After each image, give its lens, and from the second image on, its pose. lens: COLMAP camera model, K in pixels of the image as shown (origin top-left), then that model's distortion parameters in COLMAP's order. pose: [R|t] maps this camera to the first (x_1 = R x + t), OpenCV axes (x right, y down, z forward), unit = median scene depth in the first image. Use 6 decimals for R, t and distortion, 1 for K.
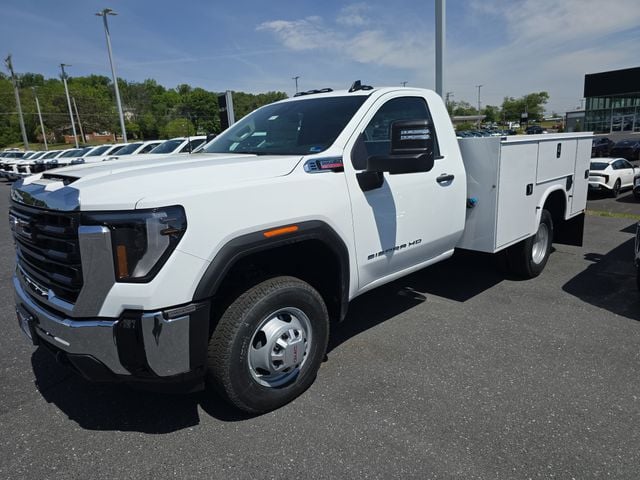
lens RADIAL K [[438.6, 0, 323.7], [0, 438.6, 237.8], [0, 0, 1]] dist [0.015387, -0.001813]
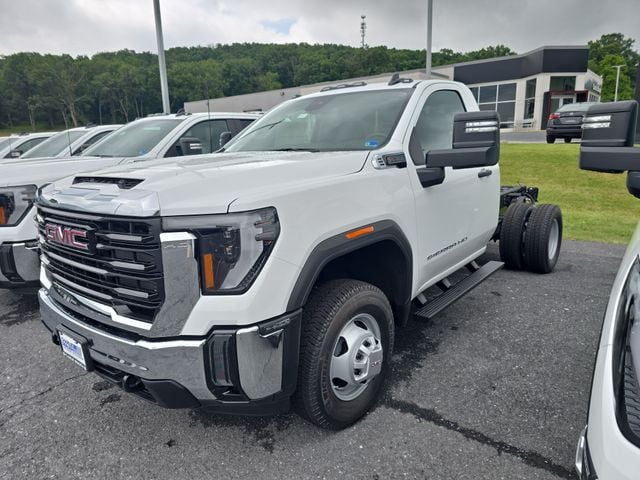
lens RADIAL K [[442.3, 0, 315.2], [0, 442.3, 238.8], [0, 0, 1]] dist [0.006975, -0.001176]
pose [[0.996302, -0.033558, 0.079098, -0.273517], [0.033863, 0.999423, -0.002520, -0.002373], [-0.078968, 0.005190, 0.996864, 0.085329]]
